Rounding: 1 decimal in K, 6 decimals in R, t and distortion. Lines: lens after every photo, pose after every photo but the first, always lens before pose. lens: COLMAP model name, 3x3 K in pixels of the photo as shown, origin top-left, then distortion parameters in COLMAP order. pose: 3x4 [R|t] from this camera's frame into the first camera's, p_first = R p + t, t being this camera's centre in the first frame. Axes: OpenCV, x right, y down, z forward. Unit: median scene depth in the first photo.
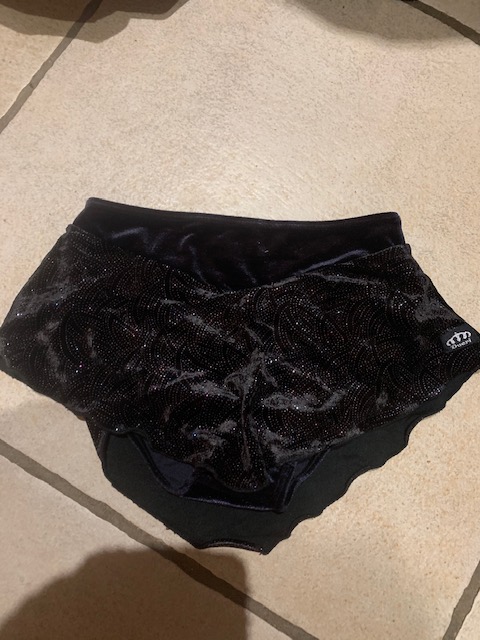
lens RADIAL K [[486.8, 0, 237.1], [0, 486.8, 316.2], [0, 0, 1]] dist [0.001162, 0.000098]
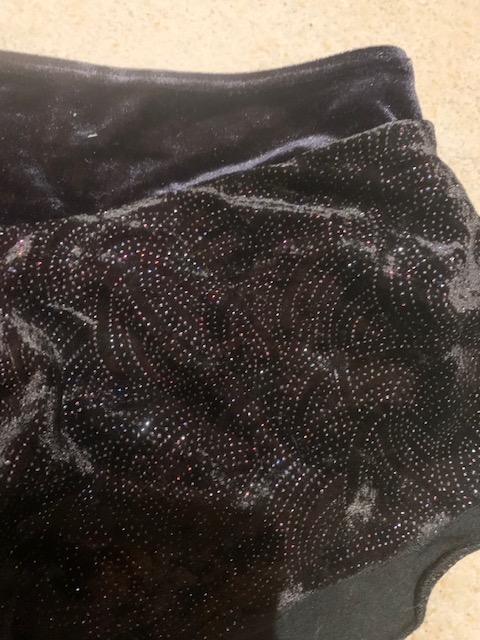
lens RADIAL K [[486.8, 0, 259.9], [0, 486.8, 323.6], [0, 0, 1]] dist [0.001162, 0.000098]
pose [[0.996623, 0.020256, 0.079582, 0.178424], [-0.019624, 0.999769, -0.008714, 0.026864], [-0.079740, 0.007123, 0.996790, 0.602476]]
